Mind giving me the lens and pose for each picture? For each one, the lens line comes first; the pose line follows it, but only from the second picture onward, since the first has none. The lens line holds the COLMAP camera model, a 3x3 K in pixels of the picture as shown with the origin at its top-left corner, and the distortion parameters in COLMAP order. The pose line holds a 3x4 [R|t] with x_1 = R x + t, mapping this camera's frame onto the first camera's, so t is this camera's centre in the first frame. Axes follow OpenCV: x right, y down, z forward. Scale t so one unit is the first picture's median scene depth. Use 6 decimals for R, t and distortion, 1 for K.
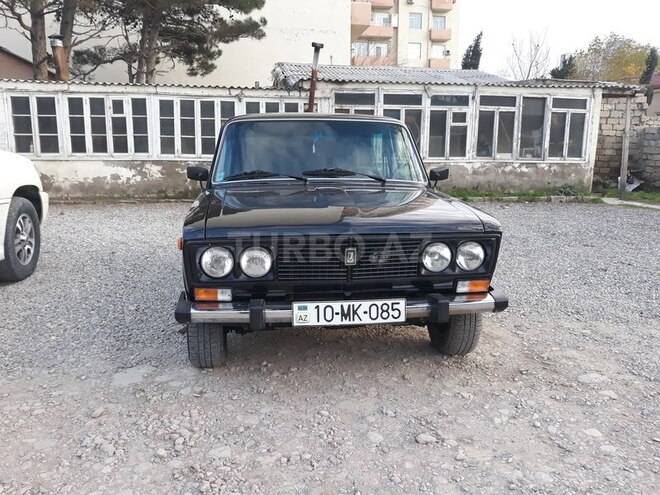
lens RADIAL K [[527.8, 0, 330.0], [0, 527.8, 247.5], [0, 0, 1]] dist [0.002176, -0.009767]
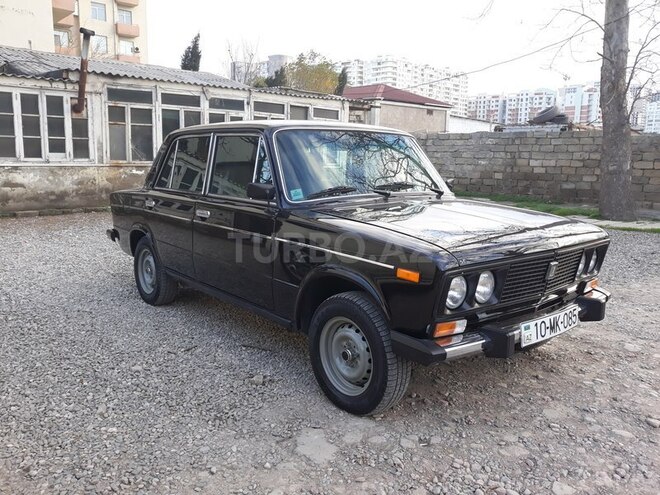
lens RADIAL K [[527.8, 0, 330.0], [0, 527.8, 247.5], [0, 0, 1]] dist [0.002176, -0.009767]
pose [[0.849775, -0.079739, 0.521080, -0.158976], [0.080491, 0.996529, 0.021232, -0.015996], [-0.520964, 0.023900, 0.853244, 0.060647]]
